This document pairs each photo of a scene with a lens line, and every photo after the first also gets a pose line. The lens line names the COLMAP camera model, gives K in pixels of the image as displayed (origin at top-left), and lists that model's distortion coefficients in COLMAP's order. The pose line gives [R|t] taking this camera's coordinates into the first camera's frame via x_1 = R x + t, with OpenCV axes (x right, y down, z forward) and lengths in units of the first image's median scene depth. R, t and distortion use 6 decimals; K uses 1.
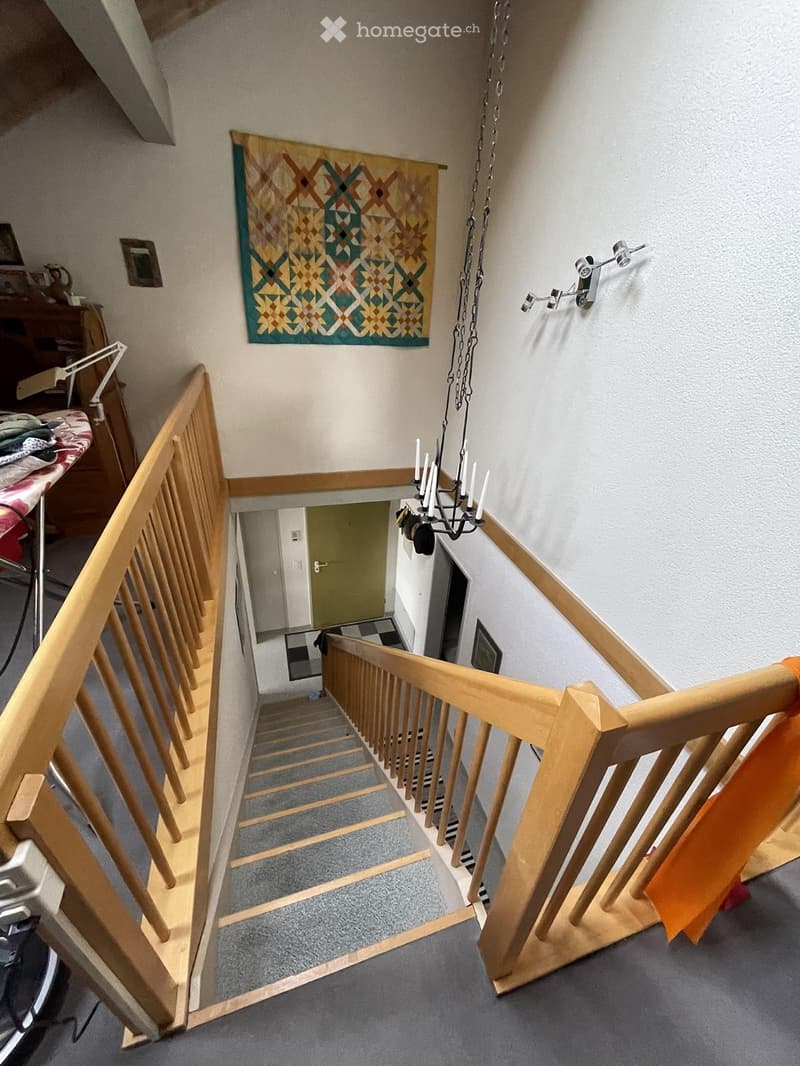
lens RADIAL K [[431.3, 0, 400.7], [0, 431.3, 529.0], [0, 0, 1]] dist [-0.005936, 0.000704]
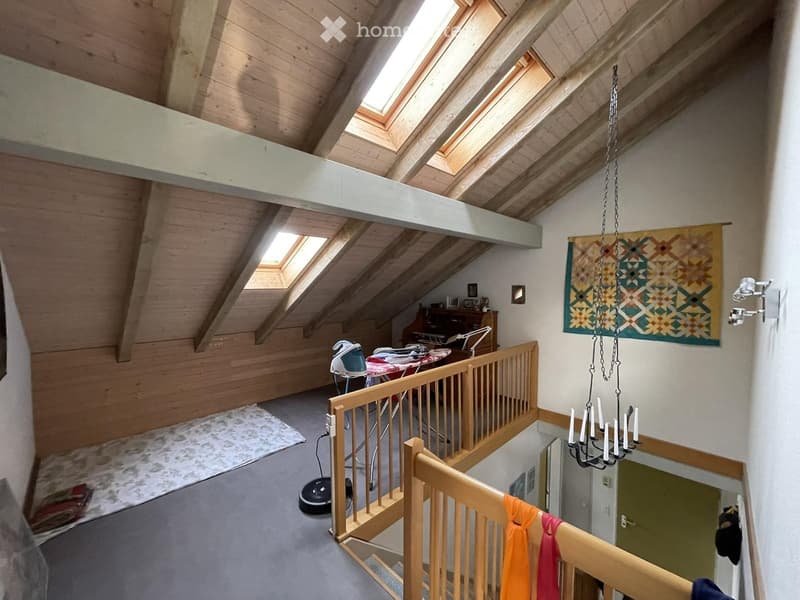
lens RADIAL K [[323.7, 0, 399.6], [0, 323.7, 301.4], [0, 0, 1]] dist [-0.005936, 0.000704]
pose [[0.457487, -0.010964, -0.889149, 0.510151], [-0.411494, 0.883806, -0.222621, 0.016930], [0.788275, 0.467726, 0.399818, -0.093024]]
